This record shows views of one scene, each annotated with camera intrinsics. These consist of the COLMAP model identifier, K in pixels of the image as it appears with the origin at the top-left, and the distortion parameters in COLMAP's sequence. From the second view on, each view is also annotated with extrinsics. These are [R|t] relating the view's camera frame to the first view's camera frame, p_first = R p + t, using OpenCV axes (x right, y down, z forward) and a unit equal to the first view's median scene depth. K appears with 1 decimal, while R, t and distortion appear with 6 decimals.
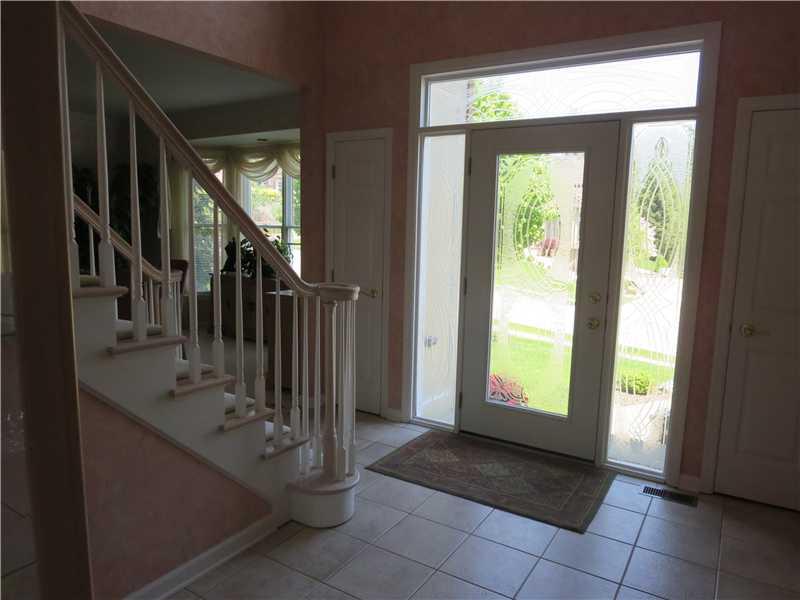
lens RADIAL K [[564.4, 0, 393.0], [0, 564.4, 298.4], [0, 0, 1]] dist [-0.032370, 0.016980]
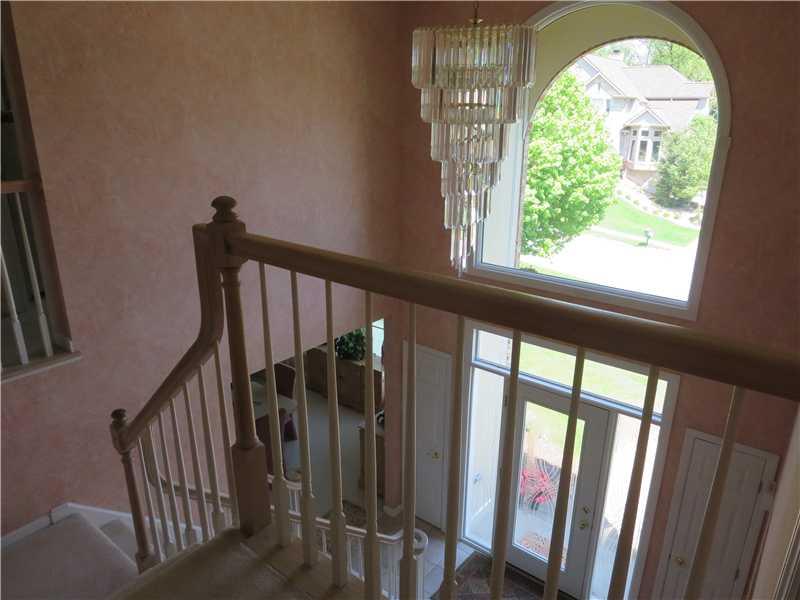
lens RADIAL K [[564.4, 0, 403.8], [0, 564.4, 302.9], [0, 0, 1]] dist [-0.032370, 0.016980]
pose [[0.995144, 0.016442, -0.097043, 0.014315], [0.003766, 0.978866, 0.204468, -0.691008], [0.098354, -0.203841, 0.974051, -0.304776]]
